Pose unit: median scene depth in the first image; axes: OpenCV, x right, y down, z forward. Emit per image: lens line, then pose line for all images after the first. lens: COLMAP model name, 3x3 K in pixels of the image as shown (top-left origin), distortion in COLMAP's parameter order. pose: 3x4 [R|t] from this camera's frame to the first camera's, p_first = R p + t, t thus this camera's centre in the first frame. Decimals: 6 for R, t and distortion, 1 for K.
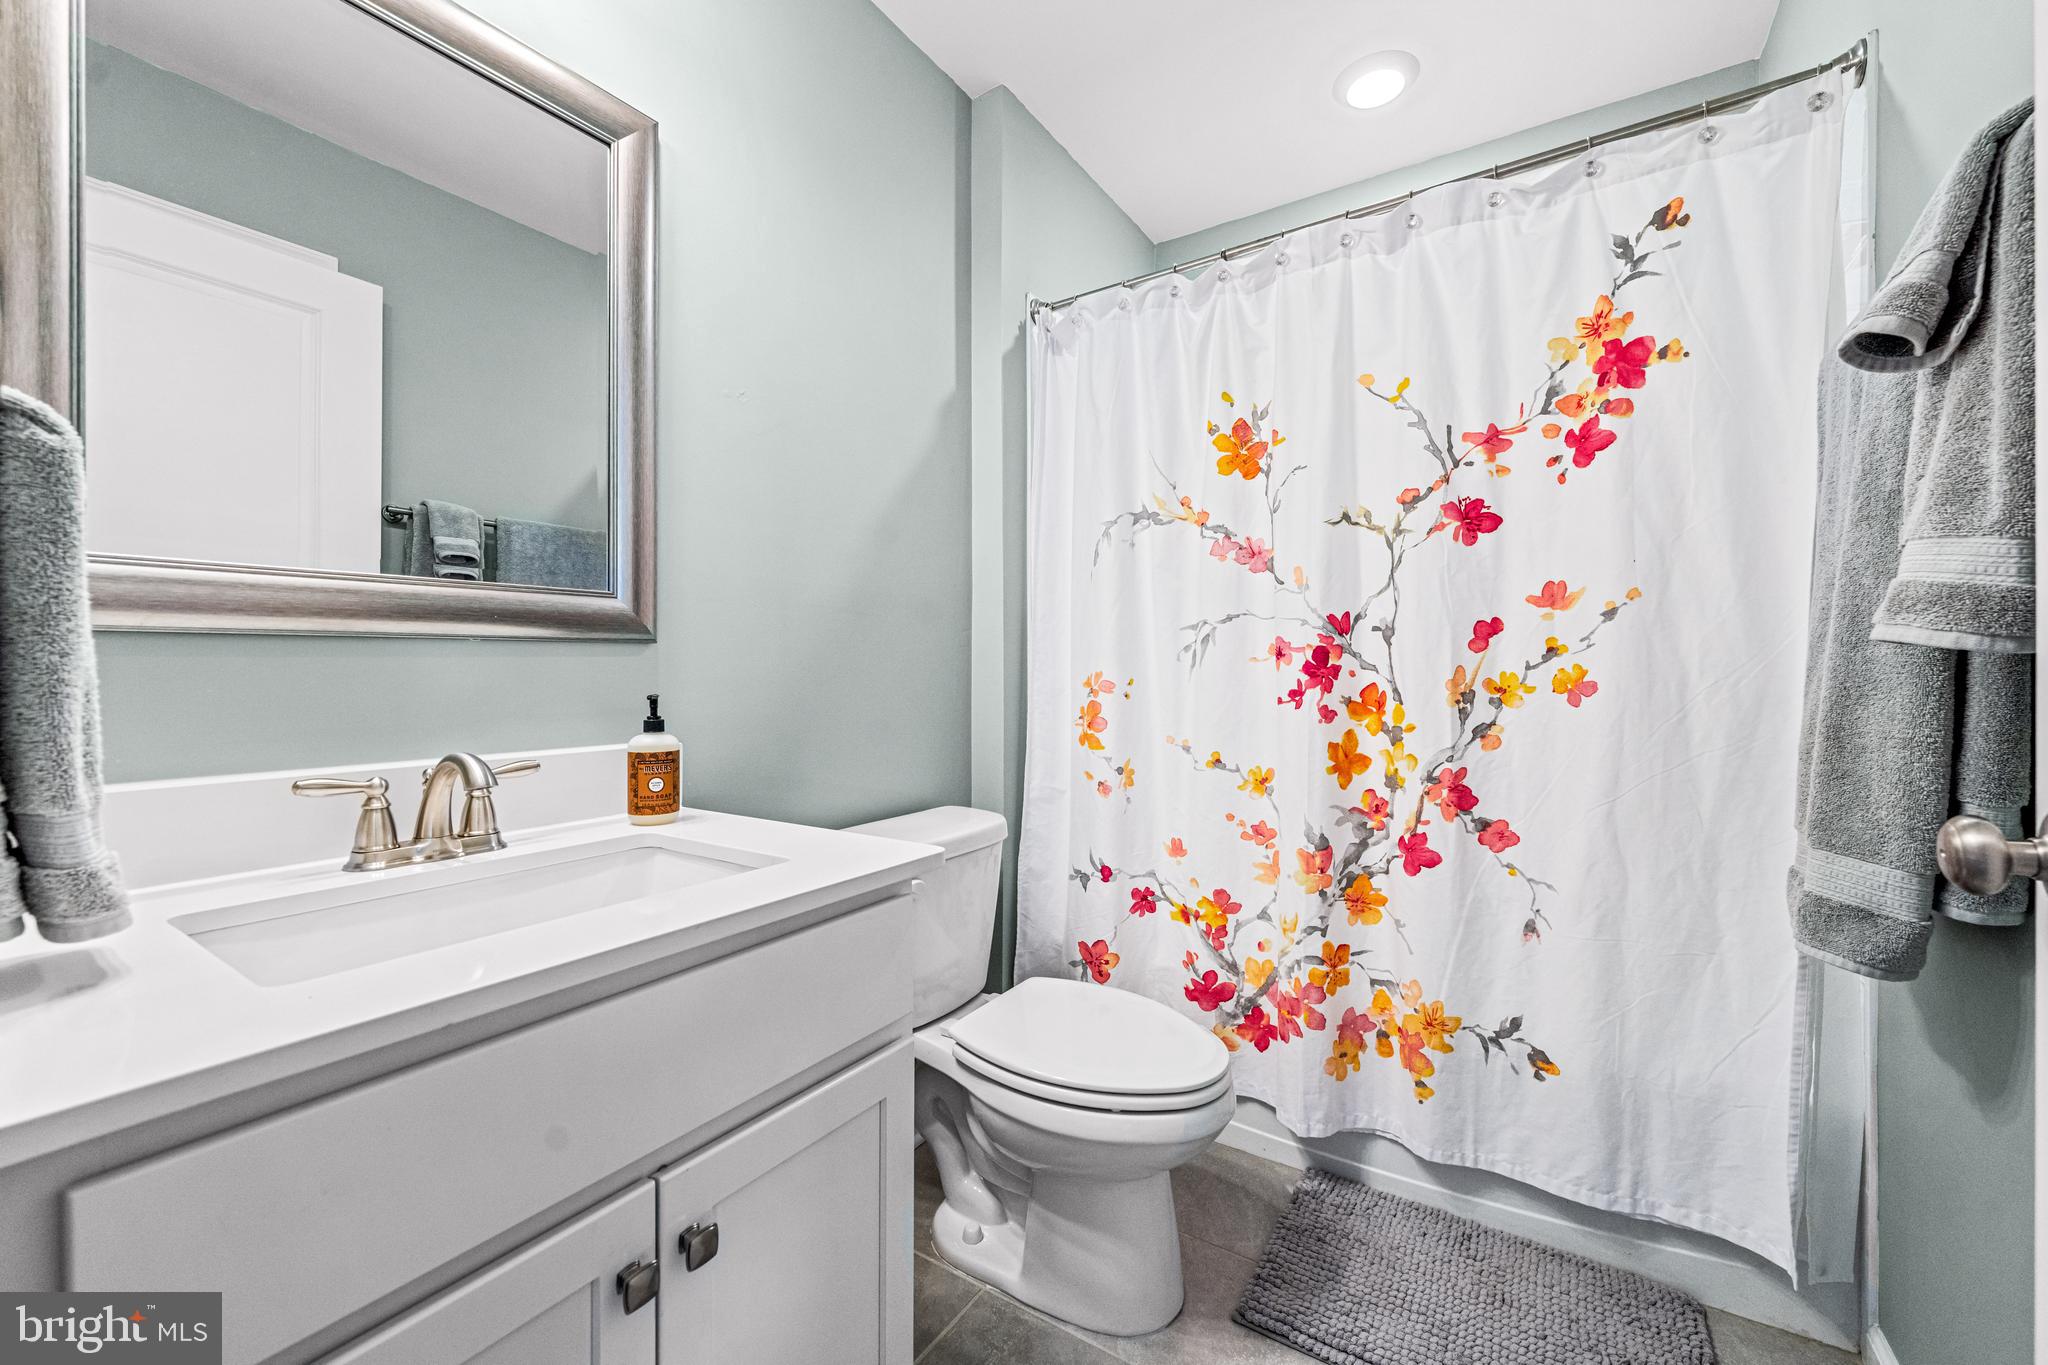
lens RADIAL K [[803.1, 0, 1025.8], [0, 803.1, 665.3], [0, 0, 1]] dist [-0.002034, -0.000154]
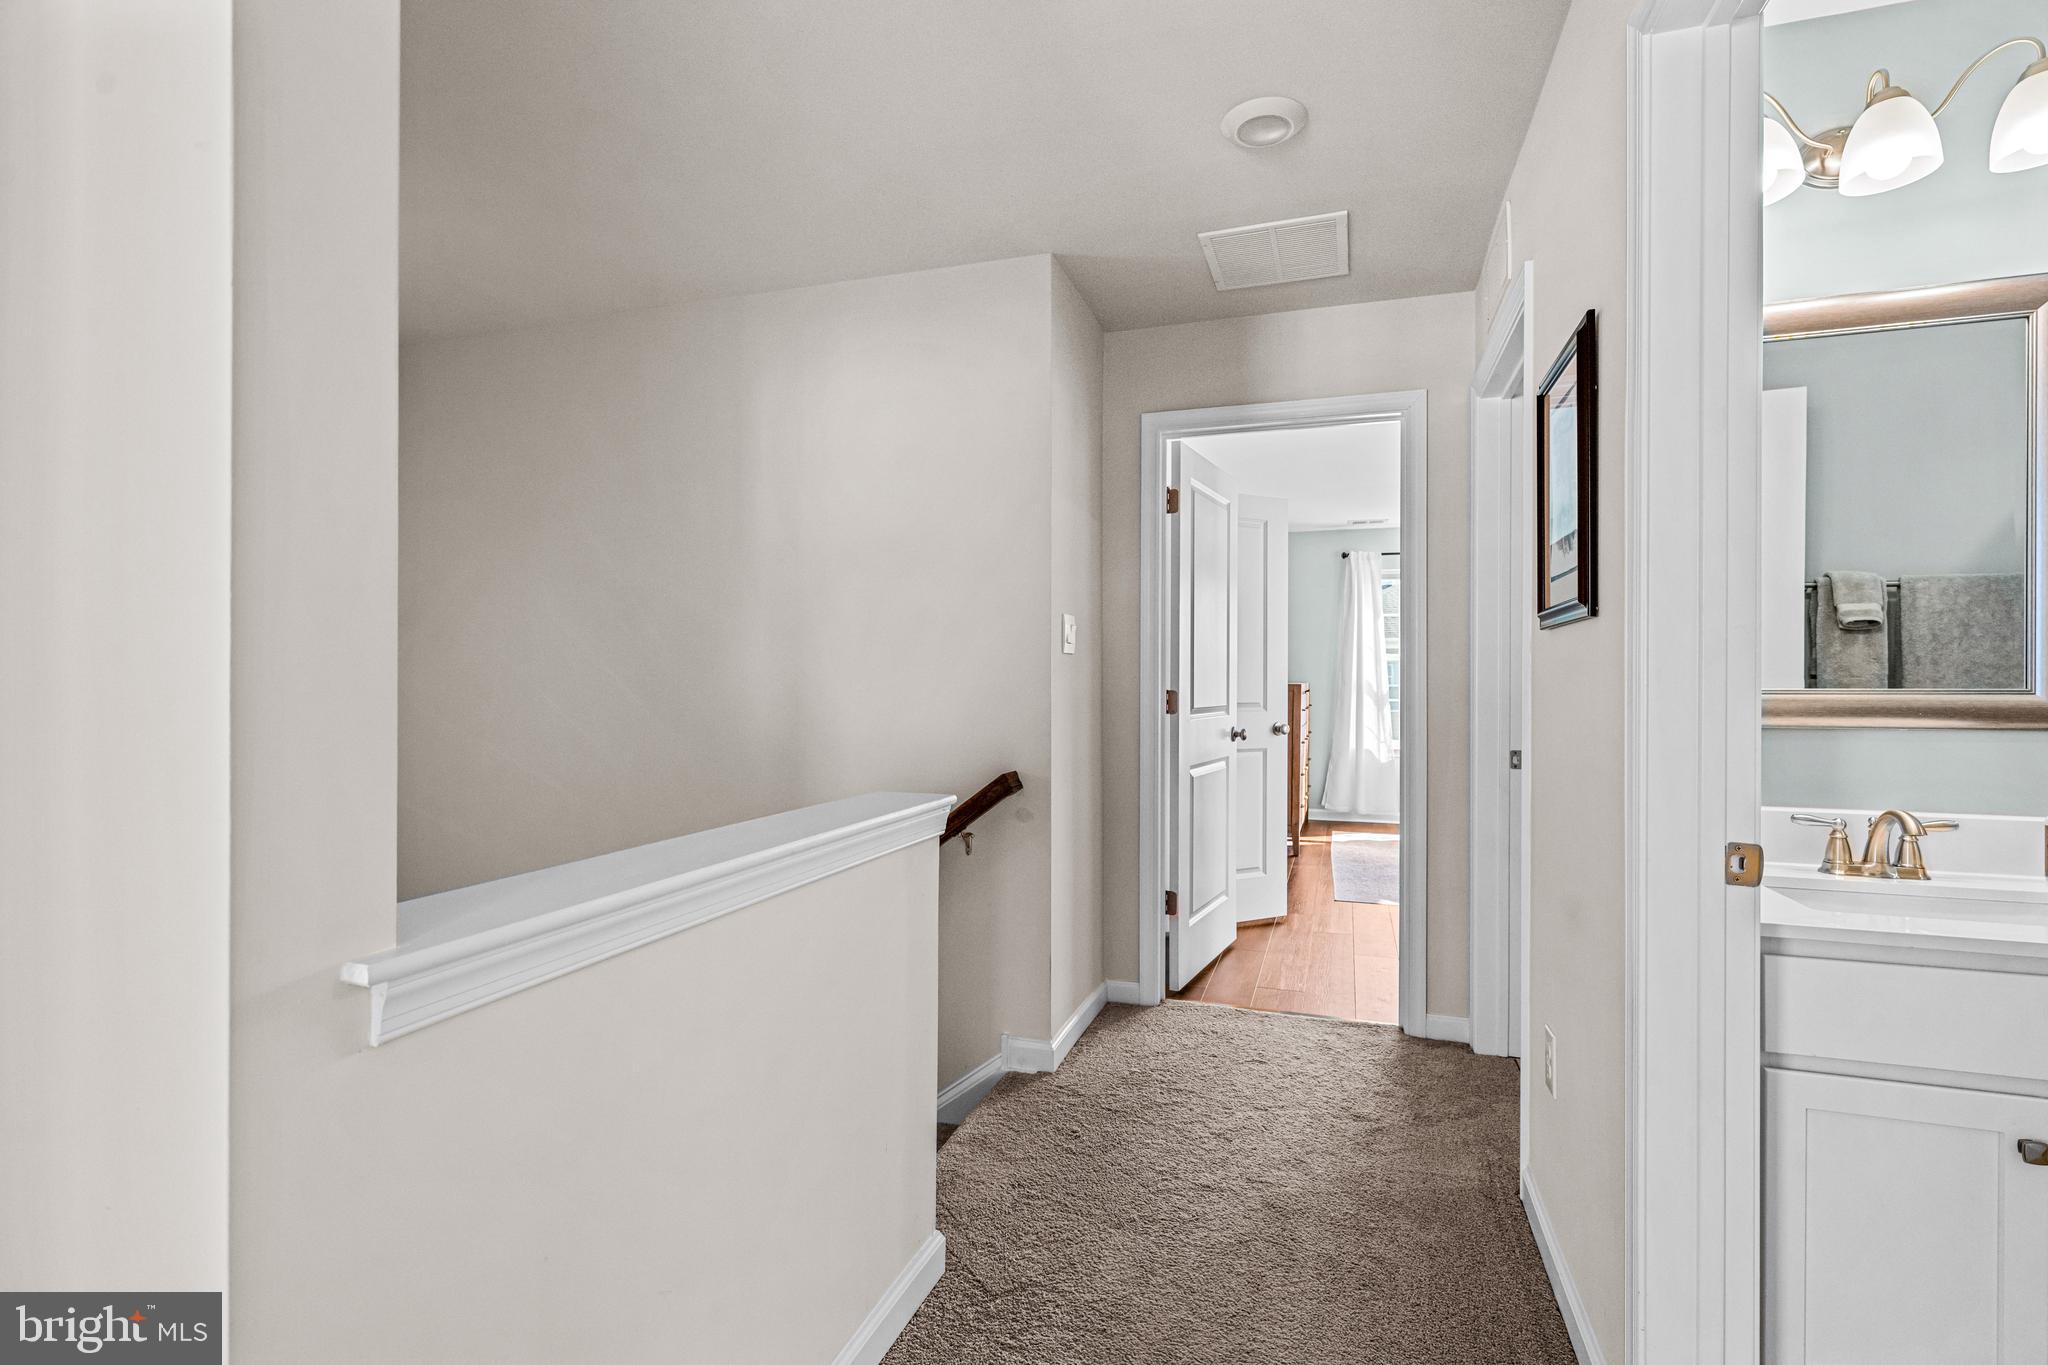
lens RADIAL K [[957.0, 0, 1024.0], [0, 957.0, 682.5], [0, 0, 1]] dist [-0.000220, -0.000706]
pose [[0.260636, 0.003364, -0.965431, 0.584957], [-0.000962, 0.999994, 0.003225, -0.130305], [0.965437, 0.000088, 0.260637, -1.020420]]
